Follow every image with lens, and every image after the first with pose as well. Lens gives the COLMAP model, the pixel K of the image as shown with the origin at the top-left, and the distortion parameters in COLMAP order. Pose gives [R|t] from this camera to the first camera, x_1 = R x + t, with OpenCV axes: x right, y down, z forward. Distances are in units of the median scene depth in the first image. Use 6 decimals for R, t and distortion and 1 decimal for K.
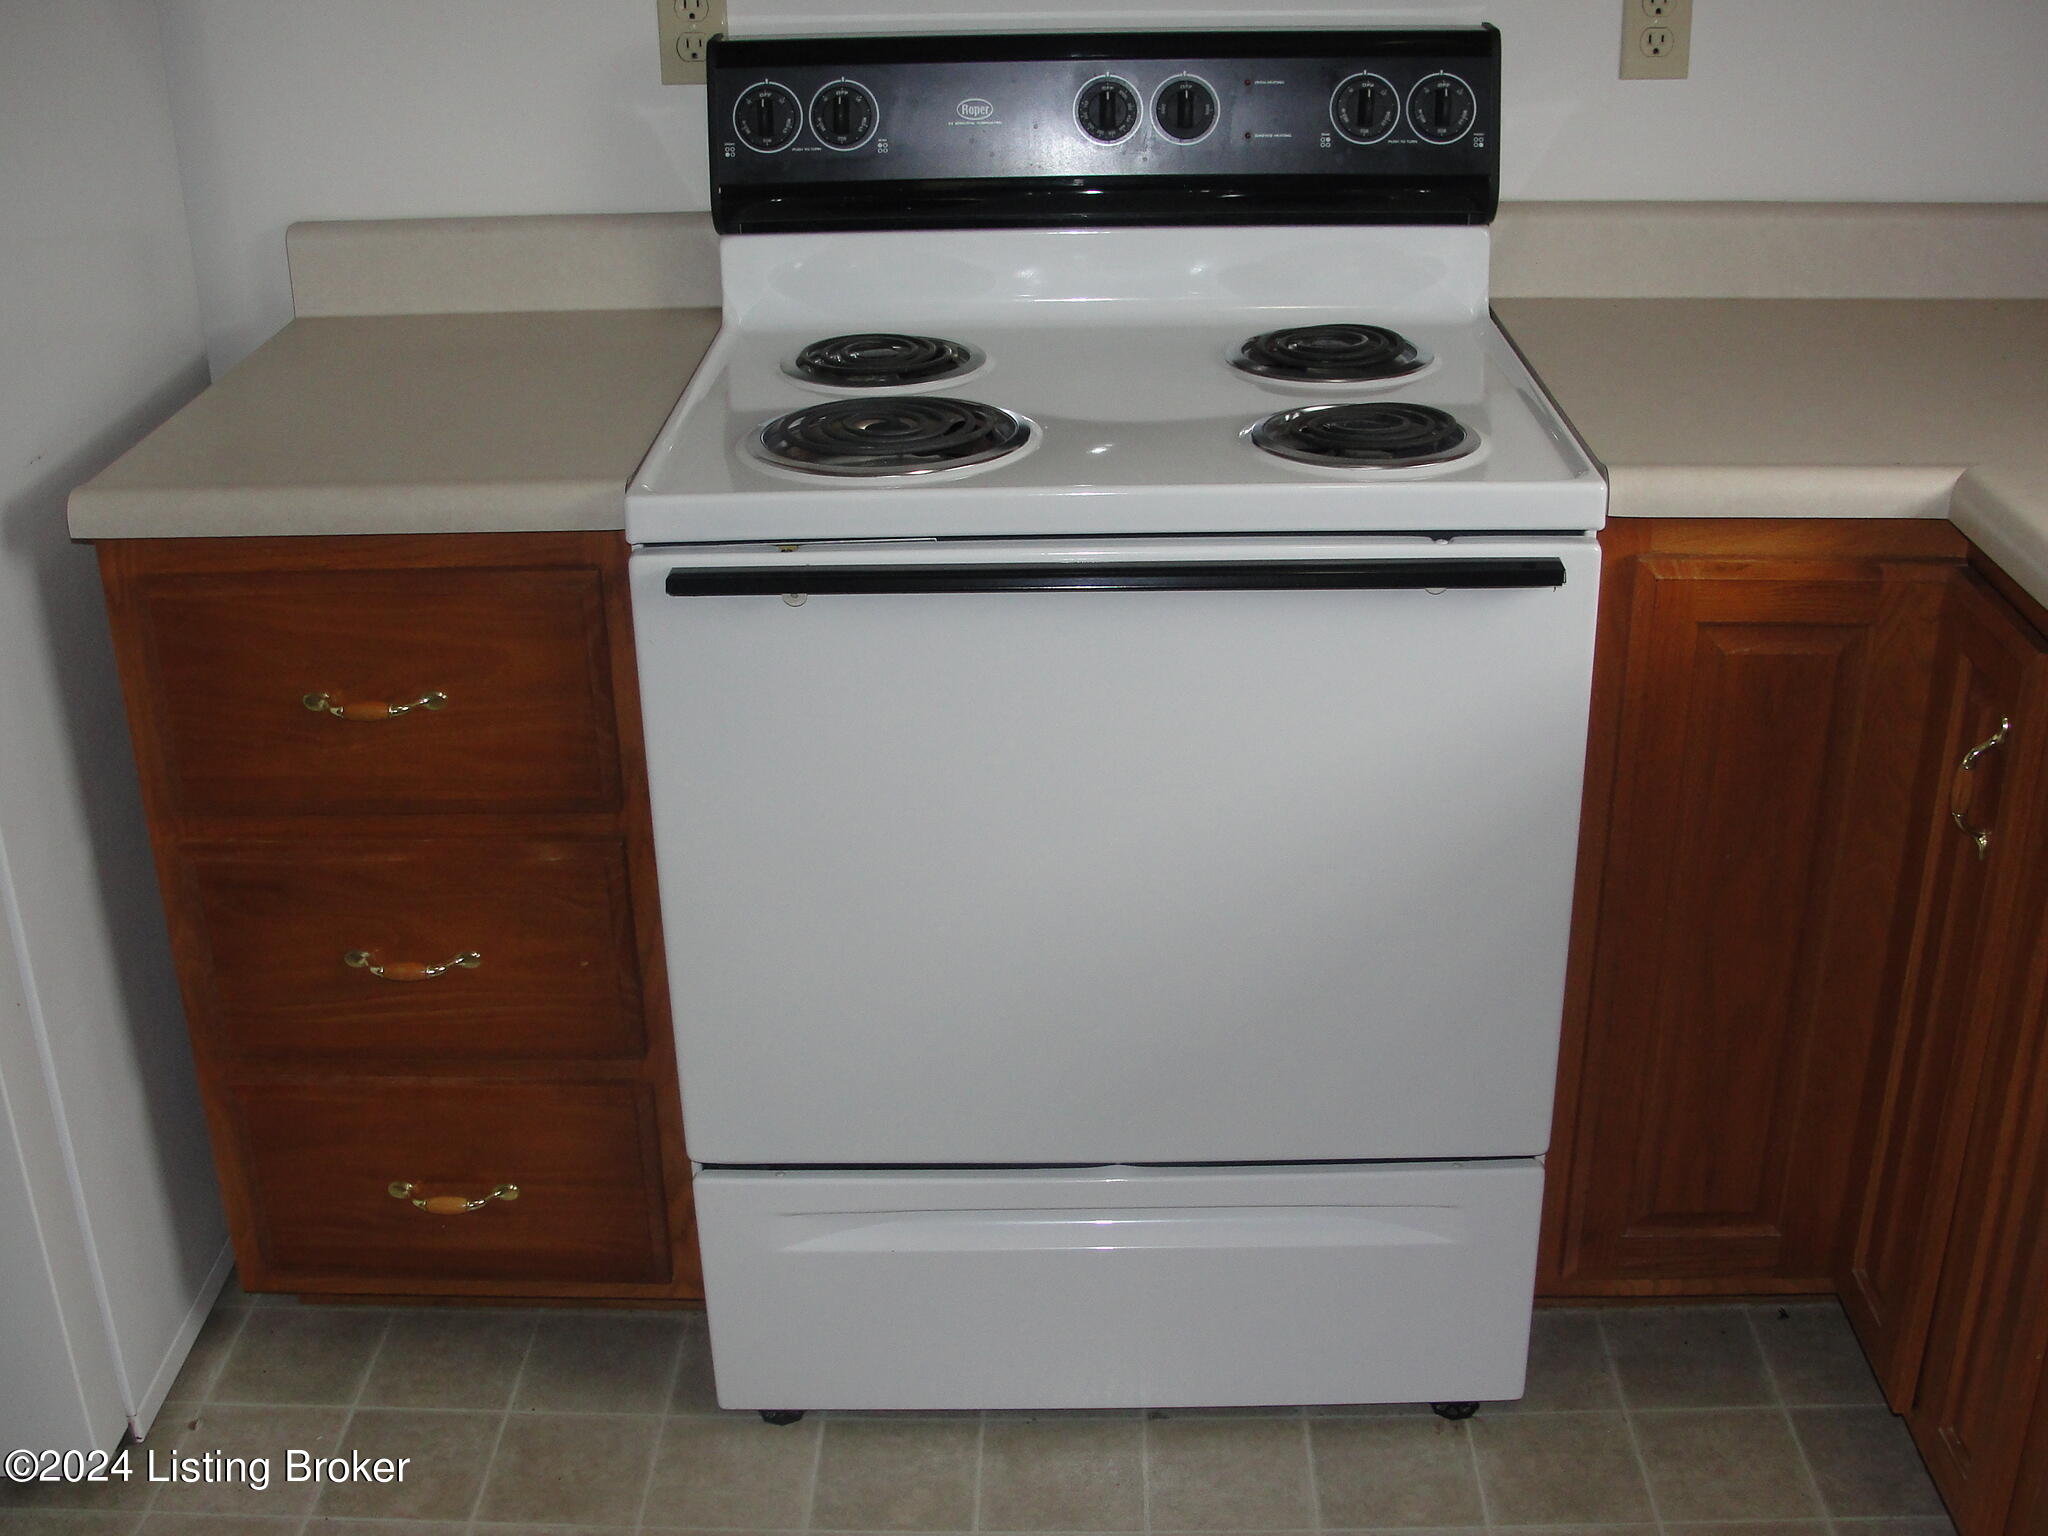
lens RADIAL K [[2344.2, 0, 1024.0], [0, 2344.2, 768.0], [0, 0, 1]] dist [-0.128404, 0.008173]
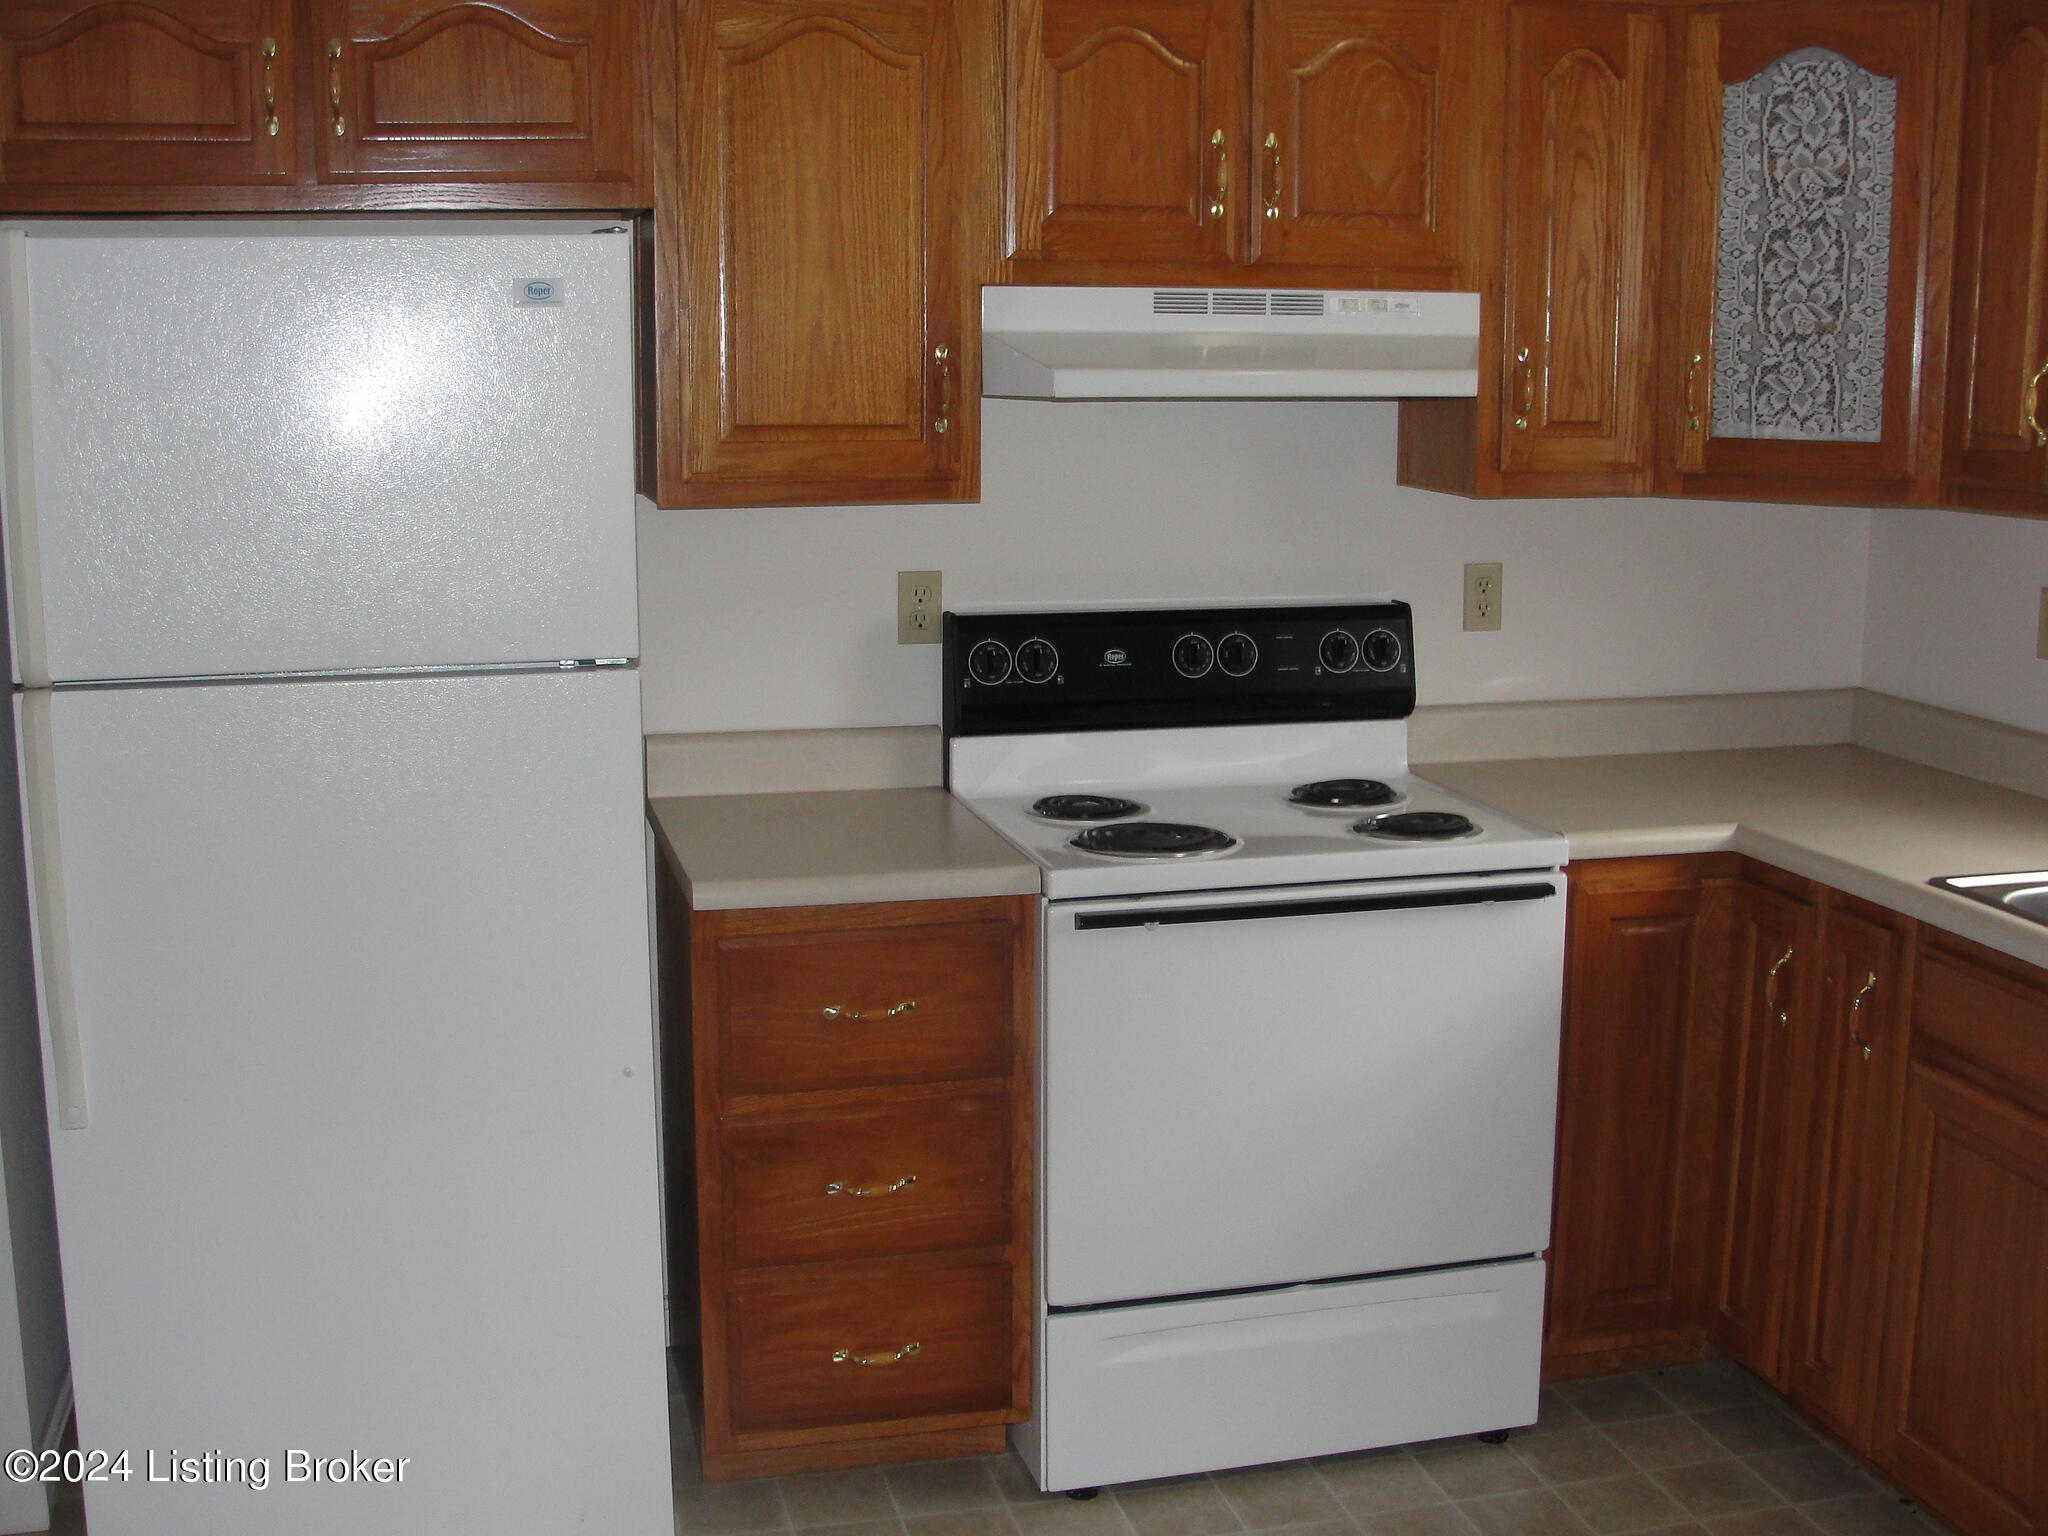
lens RADIAL K [[2344.2, 0, 1024.0], [0, 2344.2, 768.0], [0, 0, 1]] dist [-0.128404, 0.008173]
pose [[0.963352, -0.028481, 0.266725, -0.537057], [0.093859, 0.967280, -0.235711, 0.177664], [-0.251285, 0.252107, 0.934504, -0.512979]]
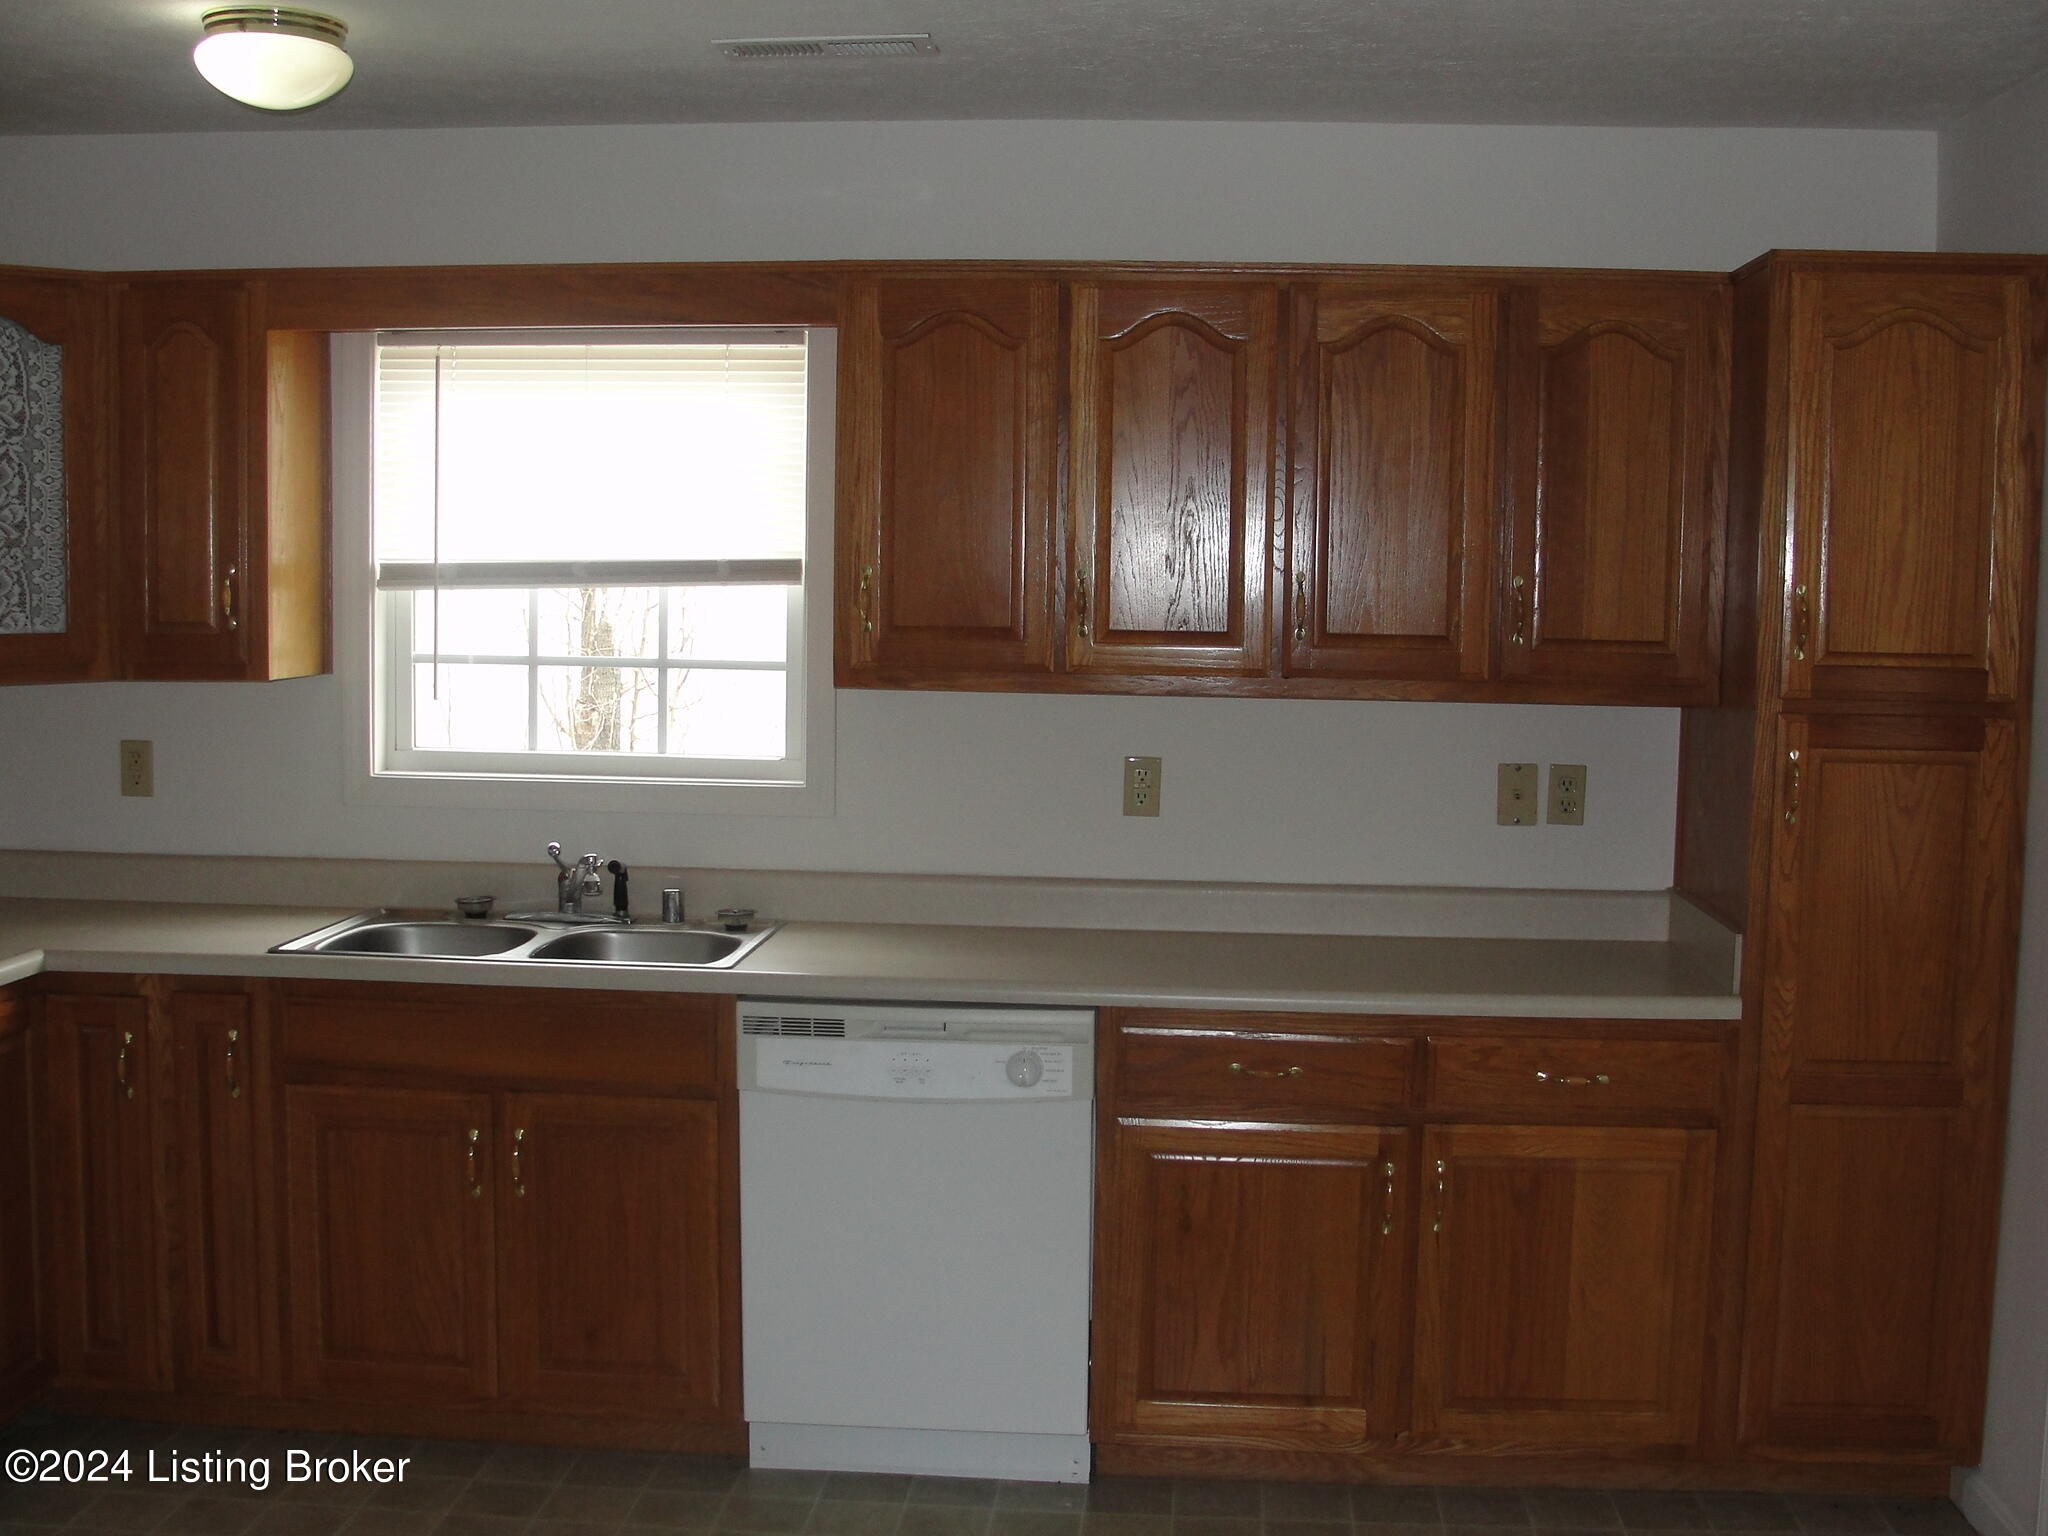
lens RADIAL K [[2344.2, 0, 1024.0], [0, 2344.2, 768.0], [0, 0, 1]] dist [-0.128404, 0.008173]
pose [[0.017729, -0.064069, 0.997788, -1.424636], [0.400268, 0.914942, 0.051638, -0.003930], [-0.916227, 0.398467, 0.041865, -0.075219]]
